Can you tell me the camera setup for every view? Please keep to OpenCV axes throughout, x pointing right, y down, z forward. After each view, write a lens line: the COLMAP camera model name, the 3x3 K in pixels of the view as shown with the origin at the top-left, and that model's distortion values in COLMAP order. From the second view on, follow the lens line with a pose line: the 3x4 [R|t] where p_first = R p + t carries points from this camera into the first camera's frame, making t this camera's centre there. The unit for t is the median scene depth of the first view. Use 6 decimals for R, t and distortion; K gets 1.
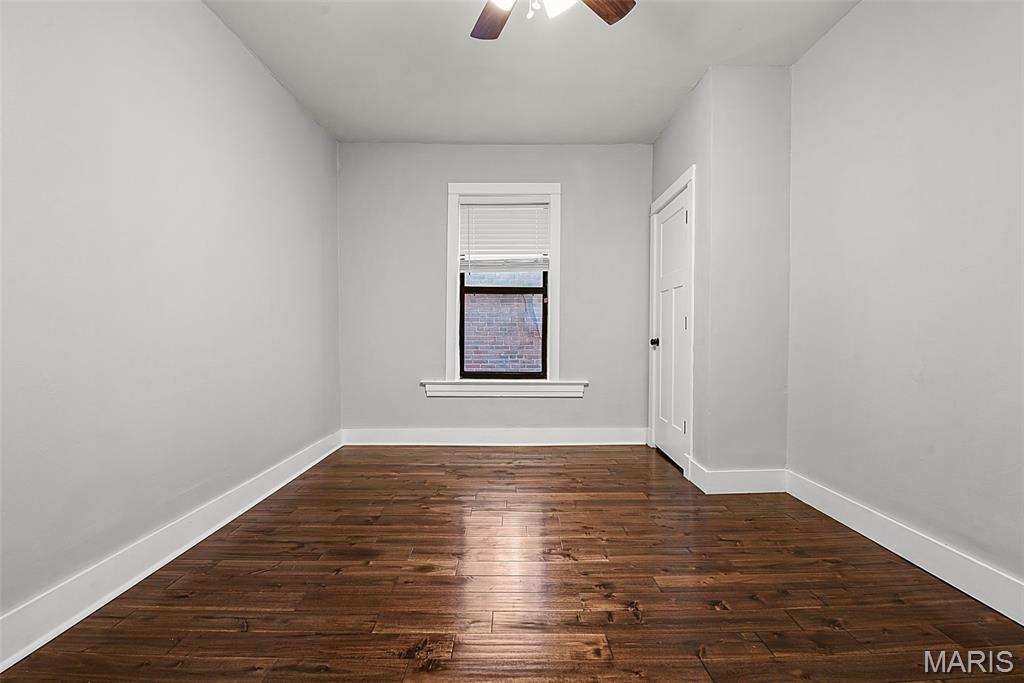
lens RADIAL K [[450.4, 0, 511.6], [0, 450.4, 337.1], [0, 0, 1]] dist [-0.004268, -0.003161]
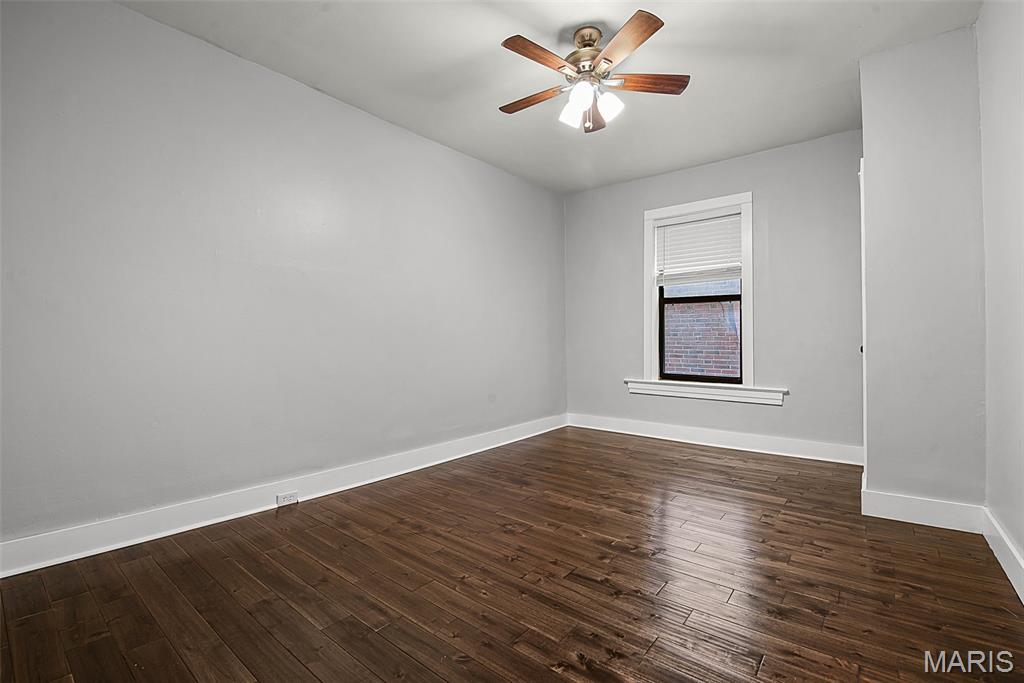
lens RADIAL K [[450.4, 0, 509.2], [0, 450.4, 337.2], [0, 0, 1]] dist [-0.004268, -0.003161]
pose [[0.778331, -0.001309, -0.627853, 0.319125], [-0.003181, 0.999977, -0.006028, -0.006449], [0.627846, 0.006688, 0.778309, -0.128615]]
